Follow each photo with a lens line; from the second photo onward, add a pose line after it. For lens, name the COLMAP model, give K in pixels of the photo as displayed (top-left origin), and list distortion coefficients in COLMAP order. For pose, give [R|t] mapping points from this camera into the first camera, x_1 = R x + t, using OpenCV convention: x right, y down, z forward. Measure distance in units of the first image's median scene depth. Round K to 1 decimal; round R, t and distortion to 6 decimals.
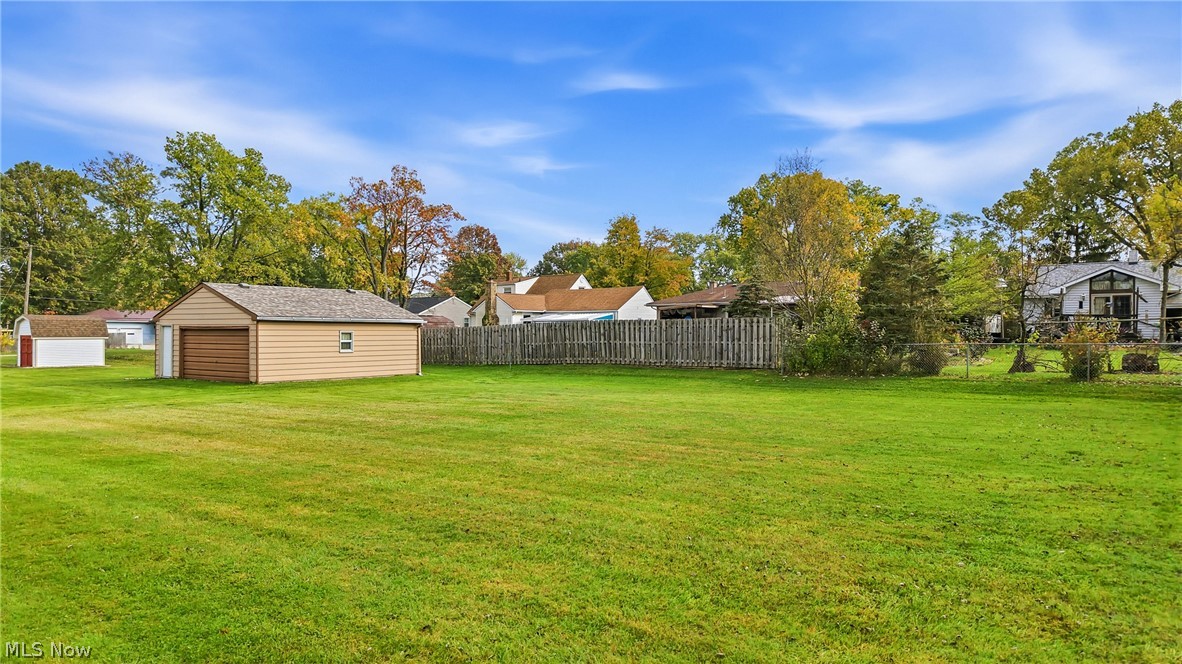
lens RADIAL K [[800.3, 0, 596.5], [0, 800.3, 334.7], [0, 0, 1]] dist [0.064847, -0.078660]
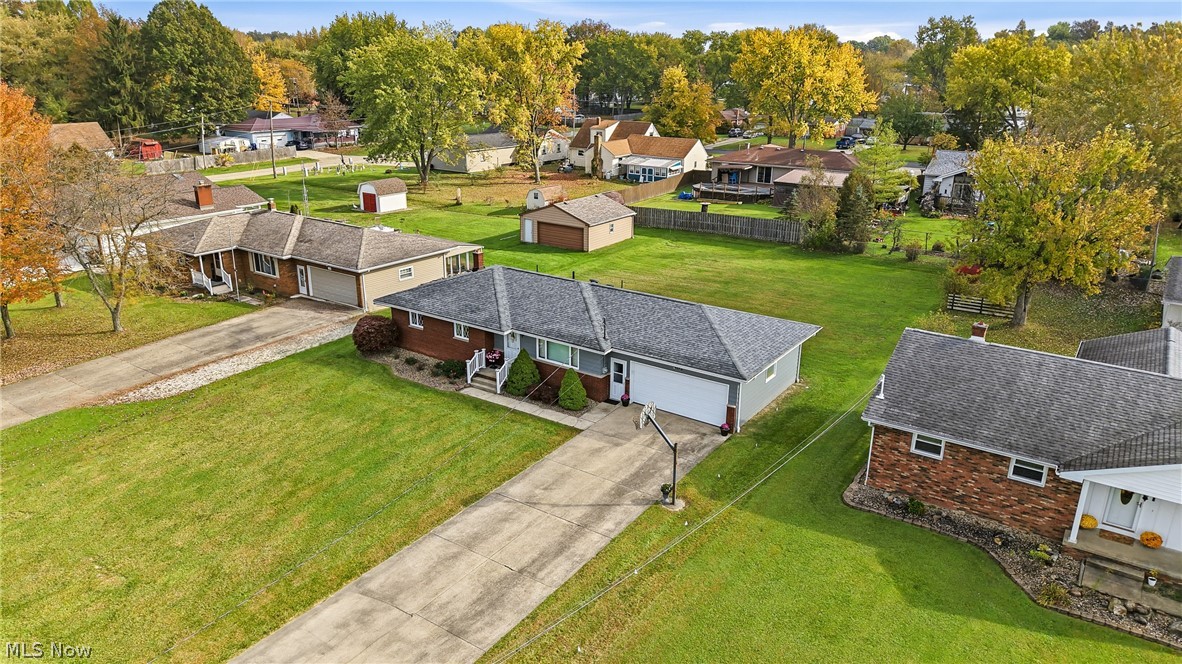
lens RADIAL K [[800.3, 0, 596.5], [0, 800.3, 334.7], [0, 0, 1]] dist [0.064847, -0.078660]
pose [[0.998993, -0.007401, 0.044252, -0.364741], [-0.006996, 0.948539, 0.316582, -0.339029], [-0.044318, -0.316572, 0.947532, -0.993464]]
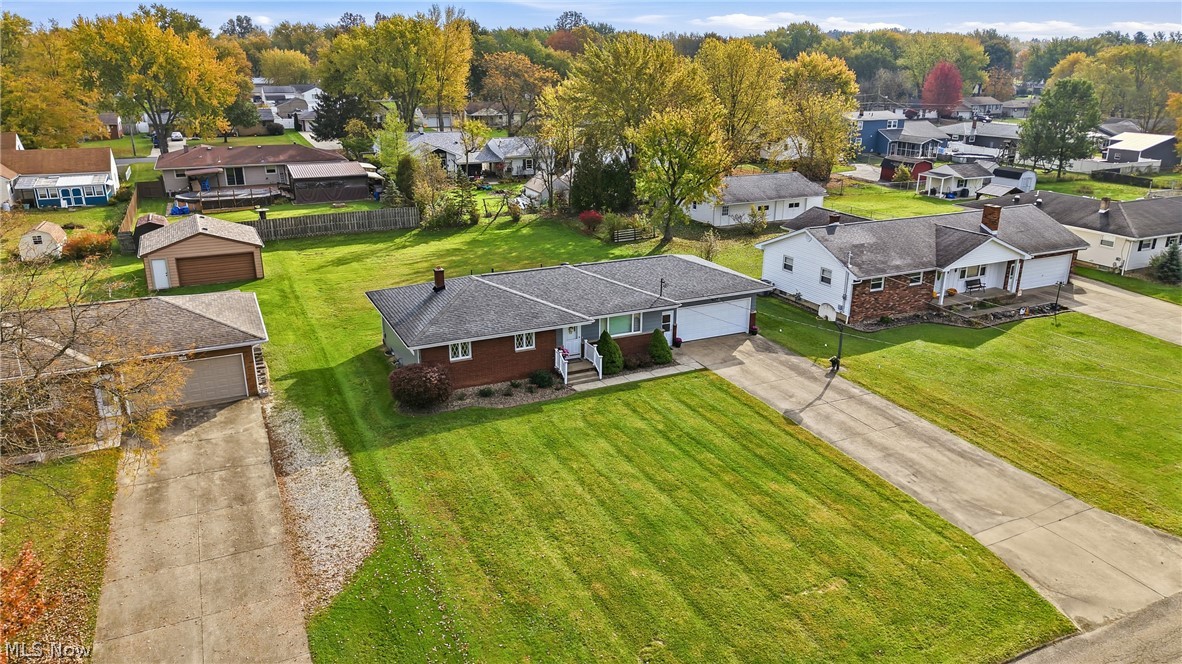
lens RADIAL K [[800.3, 0, 596.5], [0, 800.3, 334.7], [0, 0, 1]] dist [0.064847, -0.078660]
pose [[0.444384, -0.289581, 0.847742, -1.339311], [-0.000846, 0.946177, 0.323649, -0.344313], [-0.895836, -0.144542, 0.420221, -0.475426]]
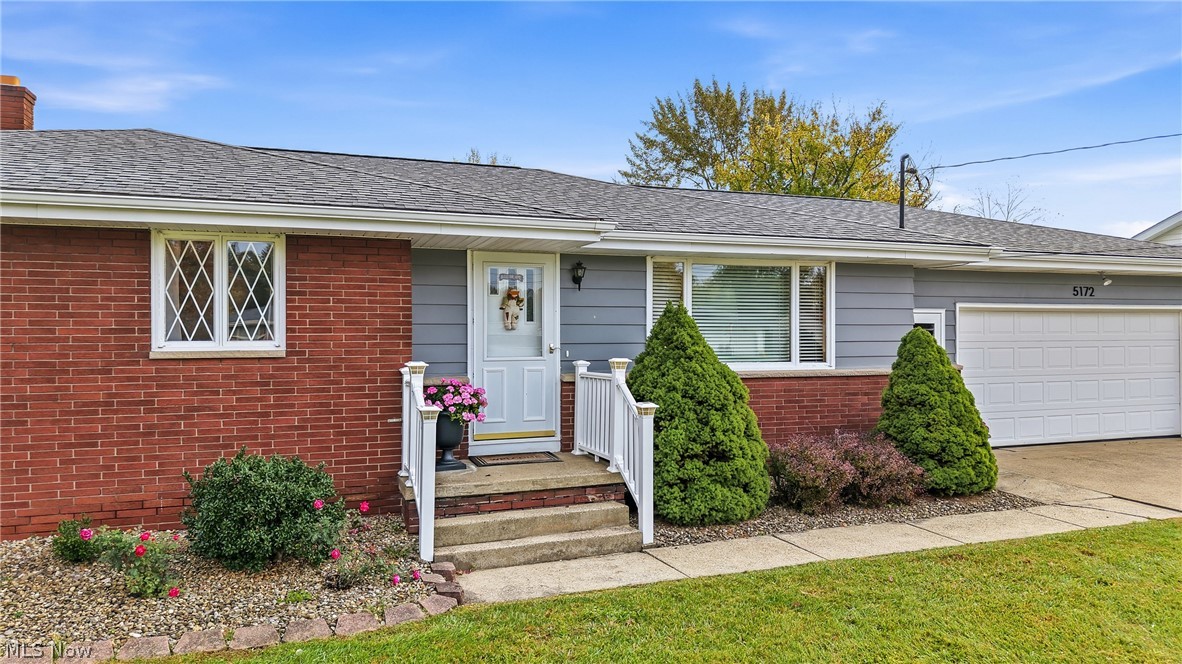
lens RADIAL K [[800.3, 0, 596.5], [0, 800.3, 334.7], [0, 0, 1]] dist [0.064847, -0.078660]
pose [[0.530105, -0.009547, 0.847878, -0.611729], [0.000962, 0.999943, 0.010657, 0.007377], [-0.847931, -0.004833, 0.530084, -0.128410]]
